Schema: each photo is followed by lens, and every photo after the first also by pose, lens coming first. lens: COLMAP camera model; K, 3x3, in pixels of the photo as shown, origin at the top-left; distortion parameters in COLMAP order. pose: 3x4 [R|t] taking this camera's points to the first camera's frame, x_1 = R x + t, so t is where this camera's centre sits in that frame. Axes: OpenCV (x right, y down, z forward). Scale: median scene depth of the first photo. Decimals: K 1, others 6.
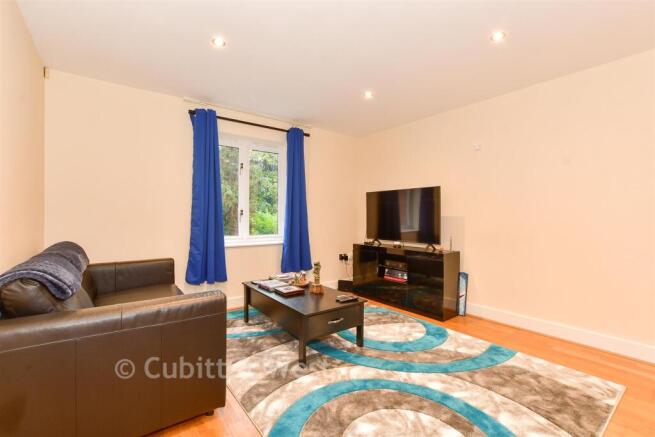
lens RADIAL K [[286.6, 0, 324.8], [0, 286.6, 217.8], [0, 0, 1]] dist [-0.016296, -0.000102]
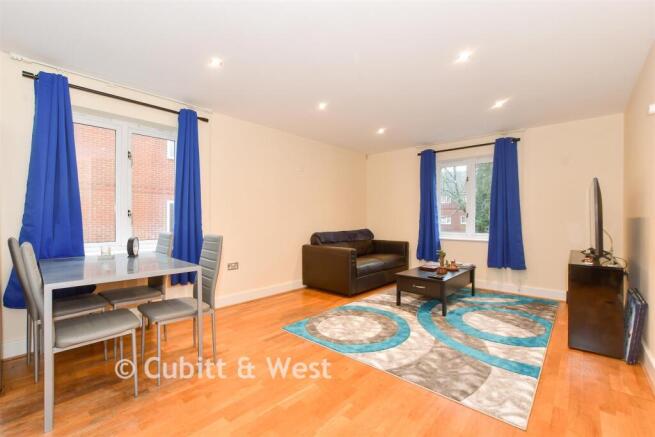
lens RADIAL K [[286.6, 0, 324.8], [0, 286.6, 219.2], [0, 0, 1]] dist [-0.016296, -0.000102]
pose [[0.181634, 0.001290, -0.983365, 1.562661], [-0.003805, 0.999993, 0.000608, 0.006940], [0.983359, 0.003632, 0.181638, 0.259878]]
